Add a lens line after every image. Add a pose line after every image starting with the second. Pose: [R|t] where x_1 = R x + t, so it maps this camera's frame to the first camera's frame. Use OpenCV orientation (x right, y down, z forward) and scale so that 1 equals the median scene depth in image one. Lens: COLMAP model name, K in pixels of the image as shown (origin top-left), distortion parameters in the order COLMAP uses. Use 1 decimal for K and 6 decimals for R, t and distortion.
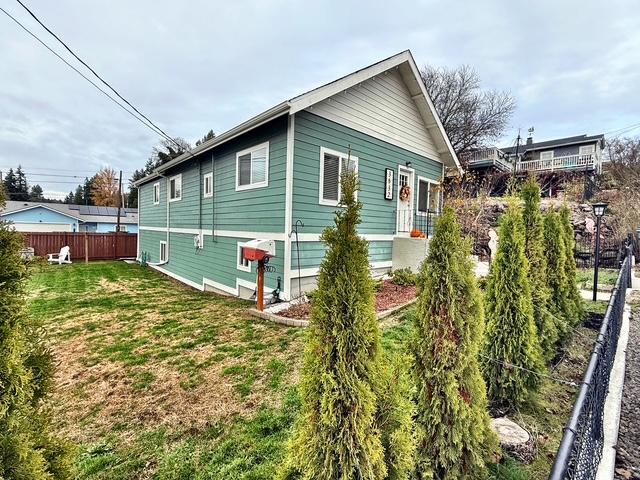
lens RADIAL K [[291.2, 0, 320.0], [0, 291.2, 240.0], [0, 0, 1]] dist [0.000258, 0.000002]
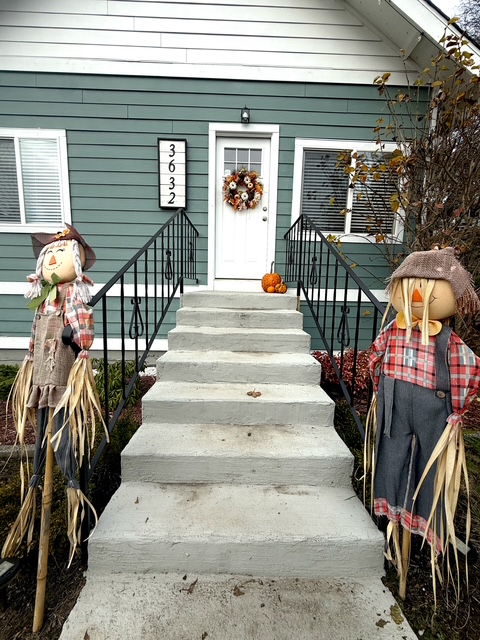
lens RADIAL K [[253.5, 0, 240.0], [0, 253.5, 320.0], [0, 0, 1]] dist [-0.000583, -0.000166]
pose [[0.742103, 0.096360, -0.663324, 0.602764], [-0.032349, 0.993608, 0.108148, -0.007597], [0.669505, -0.058799, 0.740477, 0.752201]]
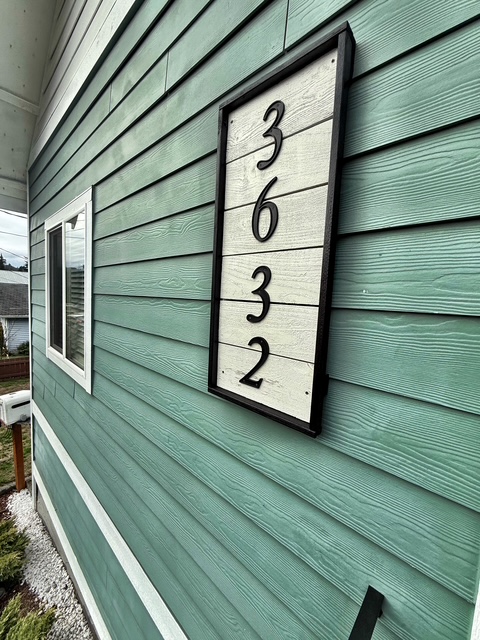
lens RADIAL K [[253.5, 0, 240.0], [0, 253.5, 320.0], [0, 0, 1]] dist [-0.000583, -0.000166]
pose [[0.088299, 0.064264, -0.994019, 0.315902], [-0.080837, 0.995087, 0.057152, -0.172045], [0.992808, 0.075308, 0.093060, 0.976732]]
